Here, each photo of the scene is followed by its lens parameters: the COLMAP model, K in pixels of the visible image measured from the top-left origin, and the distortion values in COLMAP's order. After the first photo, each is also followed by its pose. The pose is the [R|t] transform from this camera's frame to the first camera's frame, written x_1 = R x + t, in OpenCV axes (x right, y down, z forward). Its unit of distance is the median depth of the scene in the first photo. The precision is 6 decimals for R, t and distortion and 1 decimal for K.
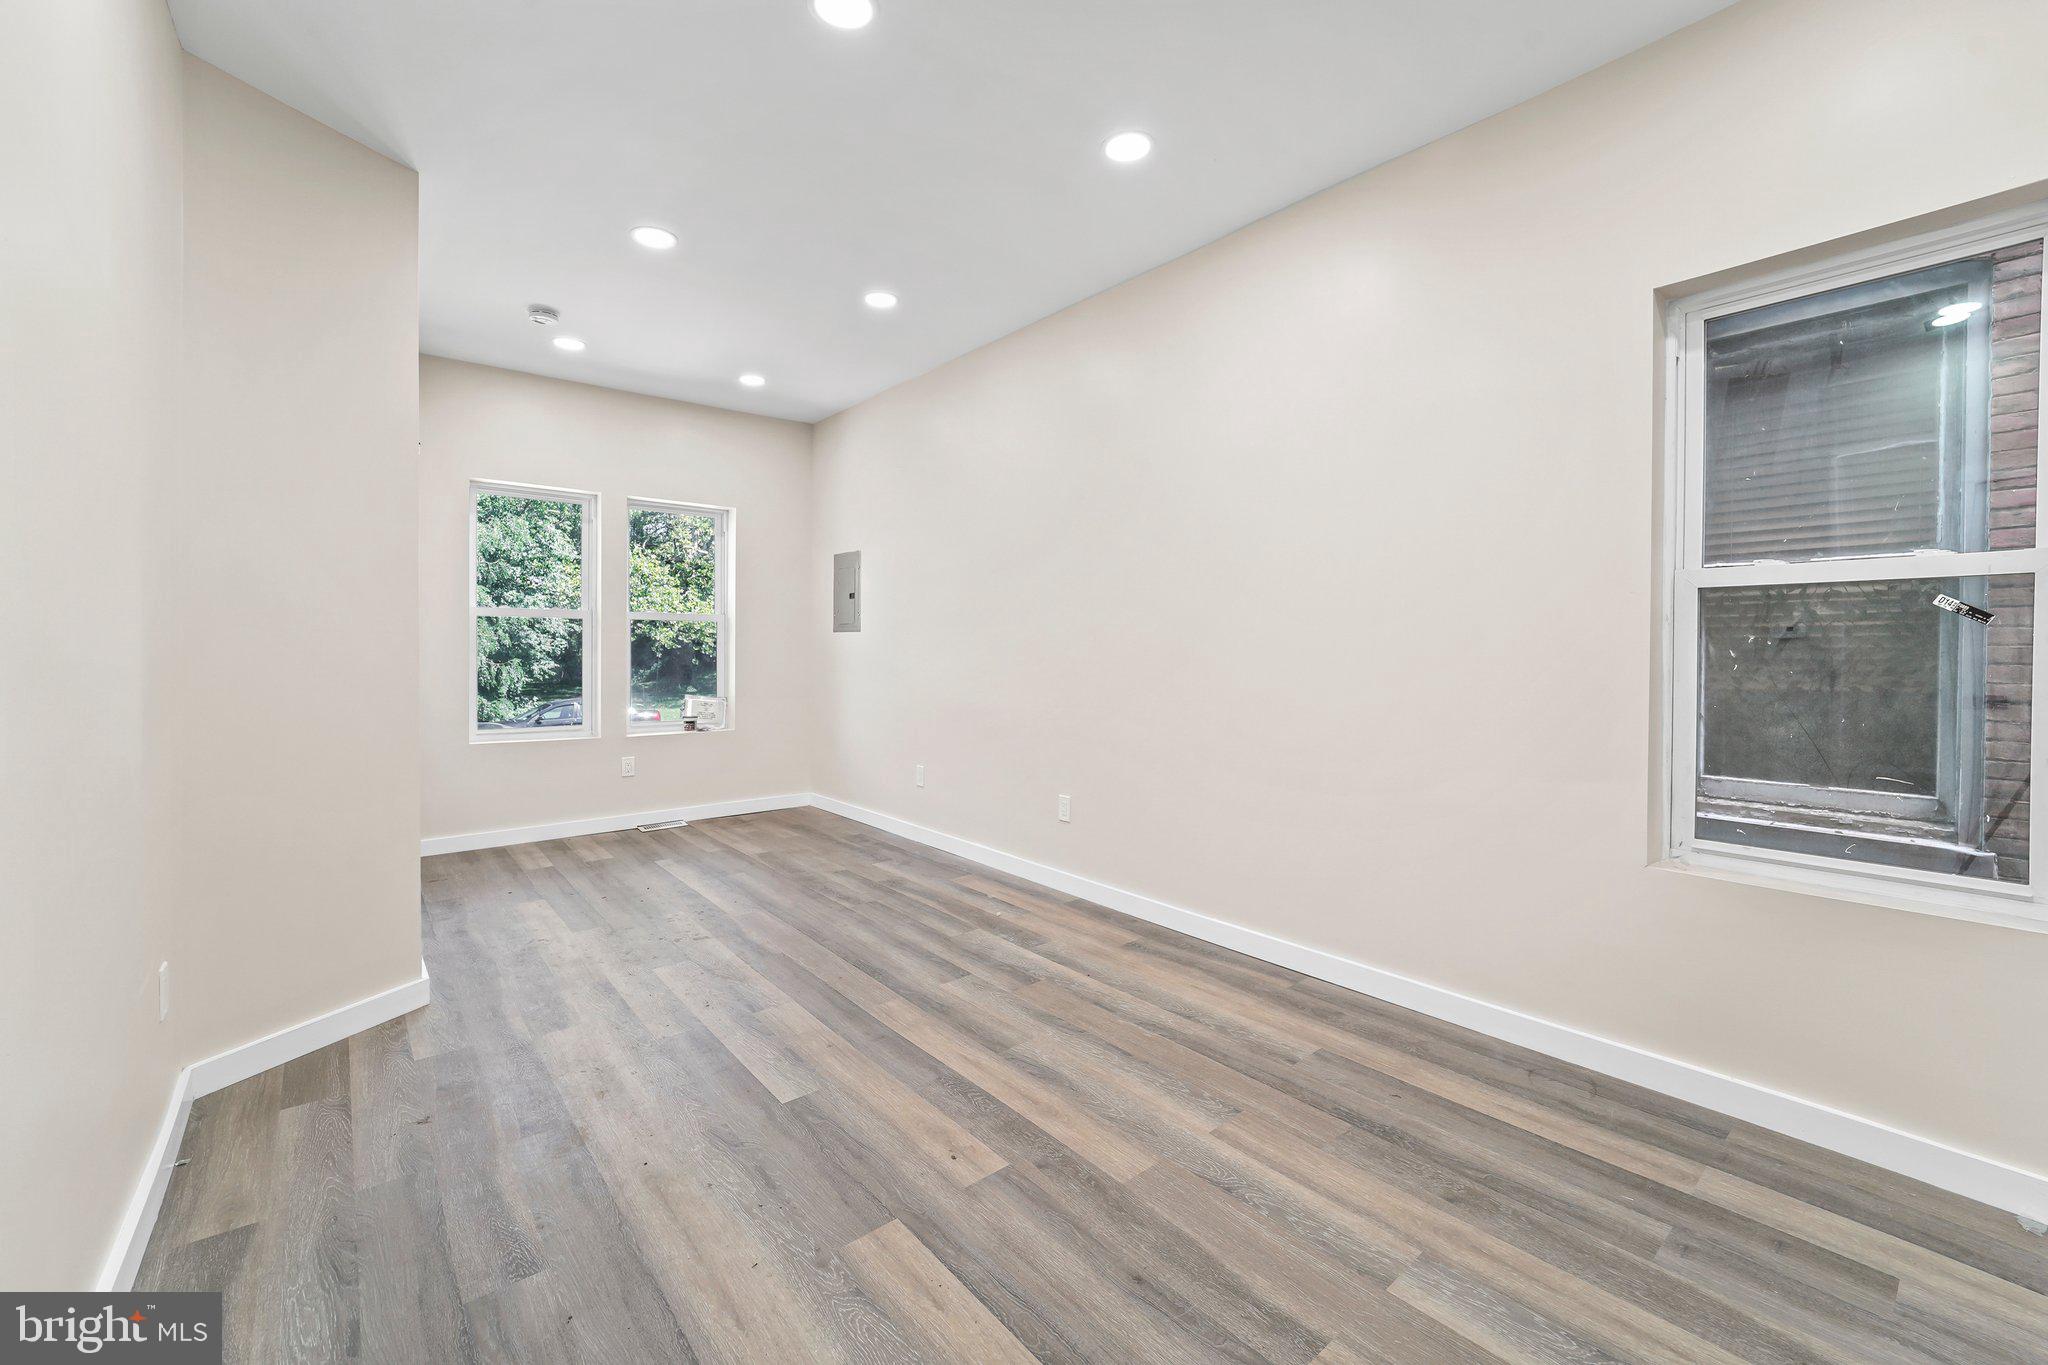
lens RADIAL K [[837.4, 0, 1061.4], [0, 837.4, 659.9], [0, 0, 1]] dist [-0.000962, -0.000594]
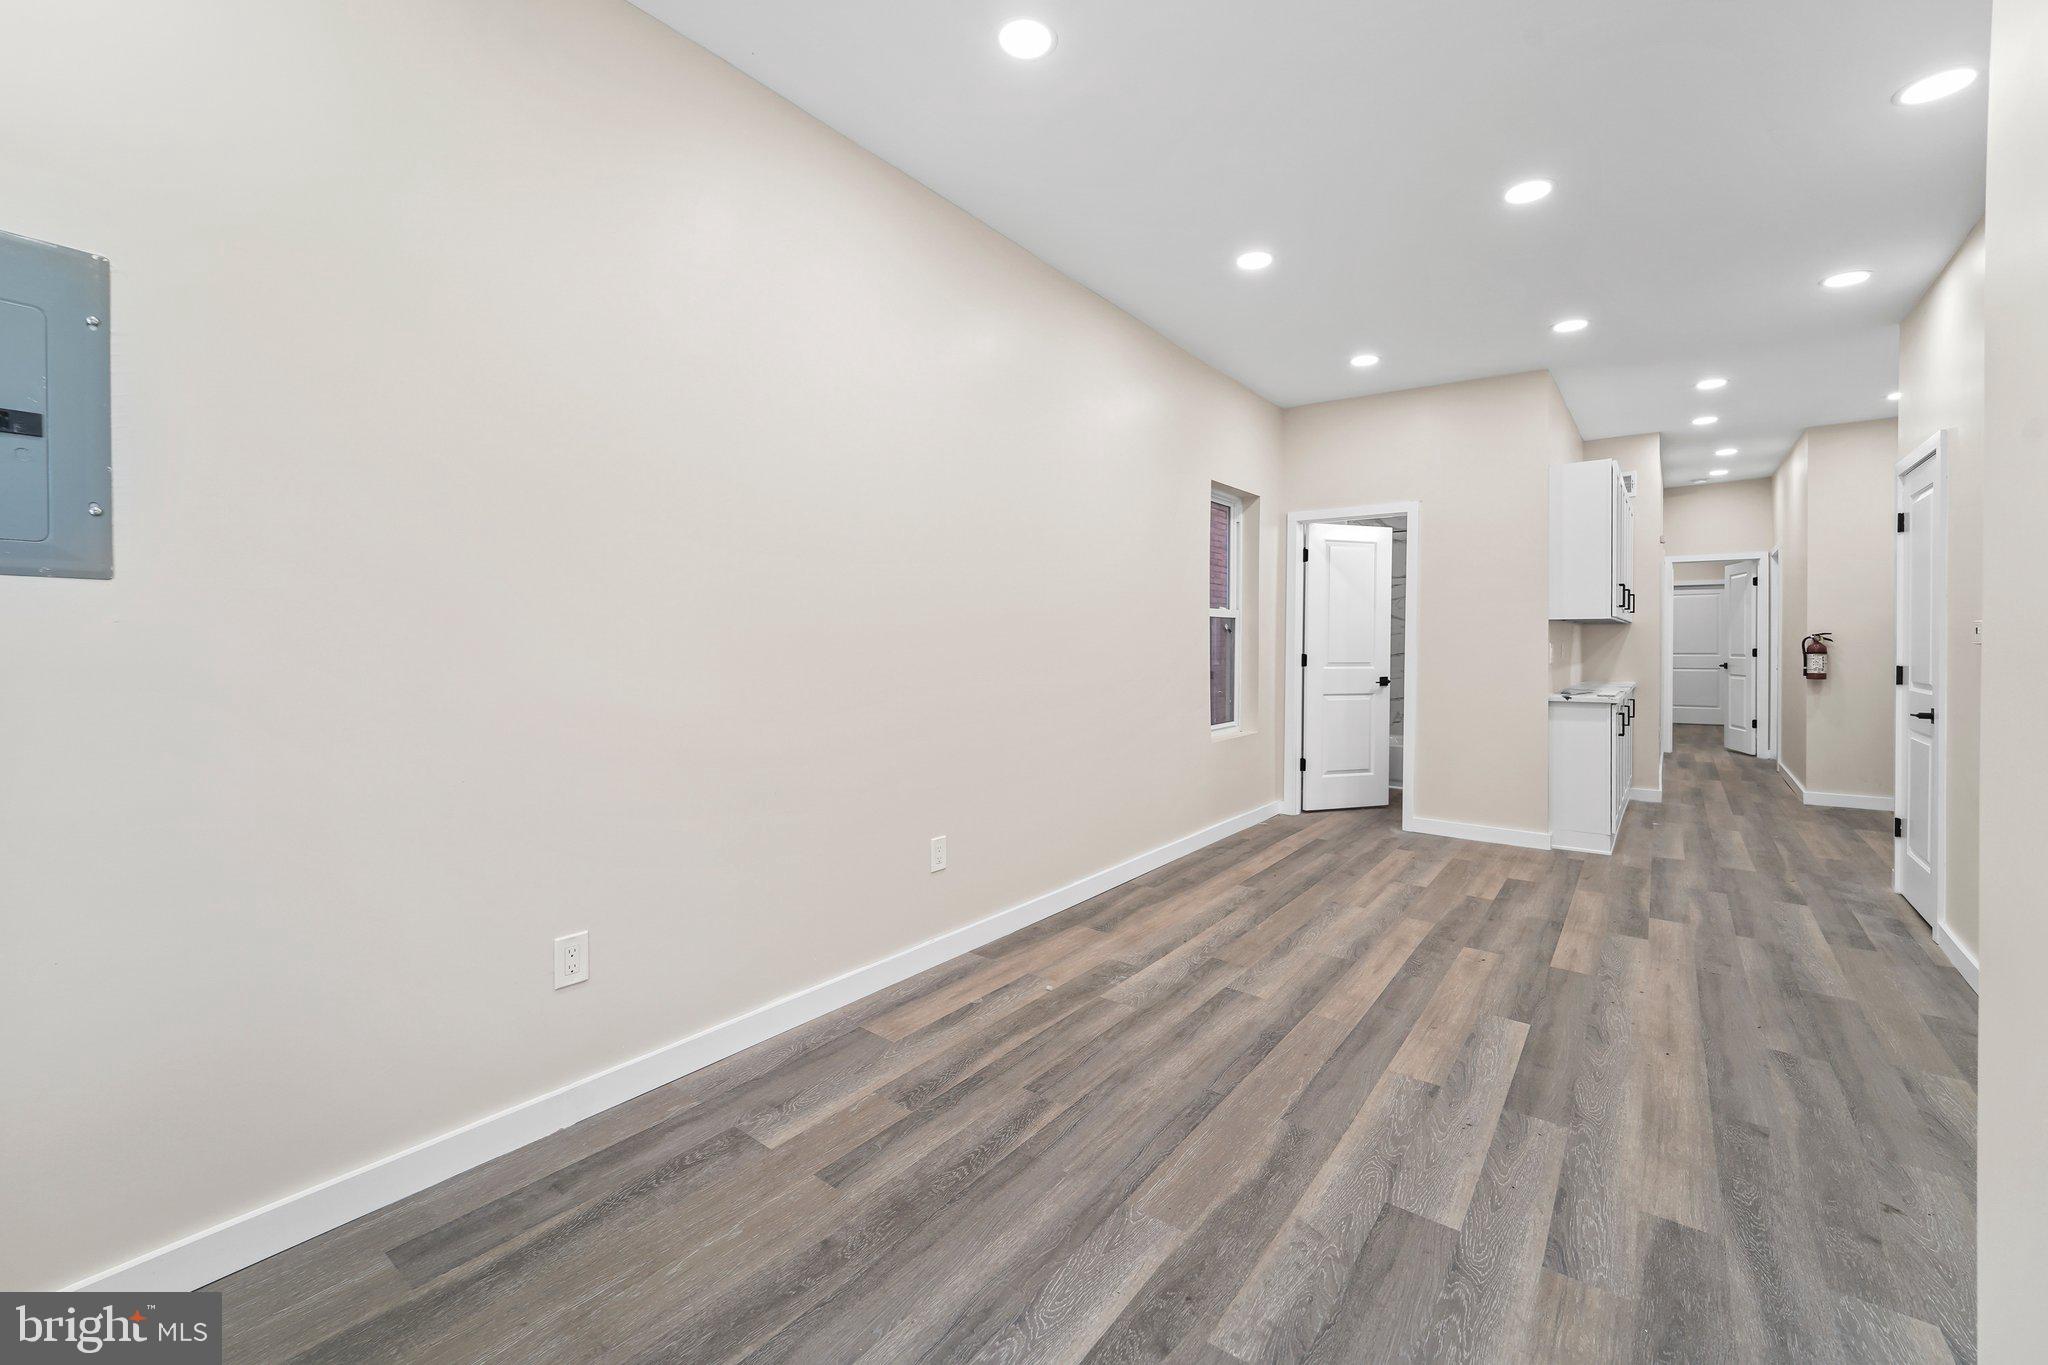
lens RADIAL K [[837.4, 0, 1061.4], [0, 837.4, 659.9], [0, 0, 1]] dist [-0.000962, -0.000594]
pose [[-0.225436, -0.024549, 0.973949, -0.983777], [0.009818, 0.999574, 0.027467, -0.012270], [-0.974209, 0.015754, -0.225099, 1.421154]]
